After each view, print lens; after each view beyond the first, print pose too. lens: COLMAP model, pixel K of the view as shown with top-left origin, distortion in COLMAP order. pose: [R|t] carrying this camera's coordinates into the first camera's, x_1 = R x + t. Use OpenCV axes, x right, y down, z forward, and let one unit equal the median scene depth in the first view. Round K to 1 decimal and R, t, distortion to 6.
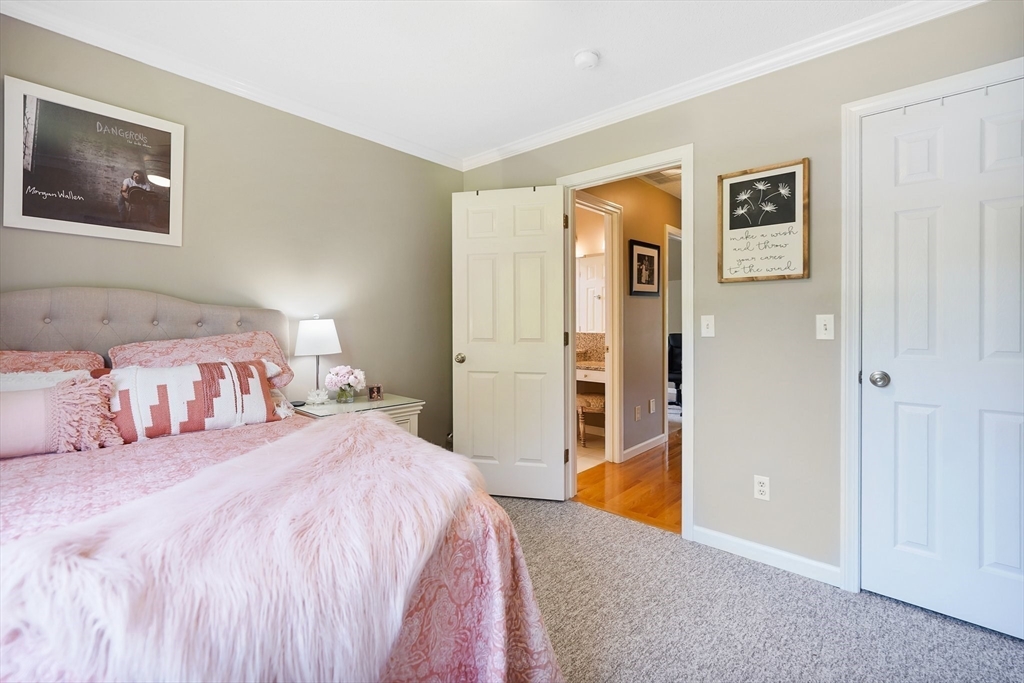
lens RADIAL K [[459.2, 0, 514.2], [0, 459.2, 314.9], [0, 0, 1]] dist [-0.000704, 0.000557]
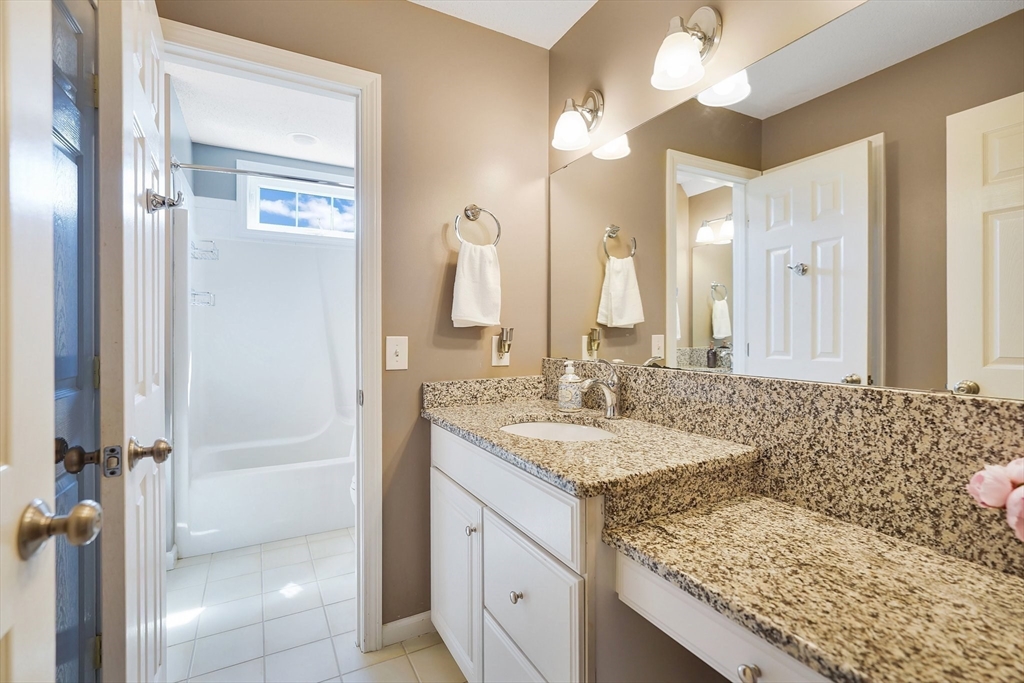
lens RADIAL K [[447.5, 0, 512.0], [0, 447.5, 341.5], [0, 0, 1]] dist [0.000315, 0.000164]
pose [[0.935327, -0.003896, -0.353764, 0.117792], [0.009954, 0.999833, 0.015307, 0.014751], [0.353645, -0.017838, 0.935210, 0.739521]]
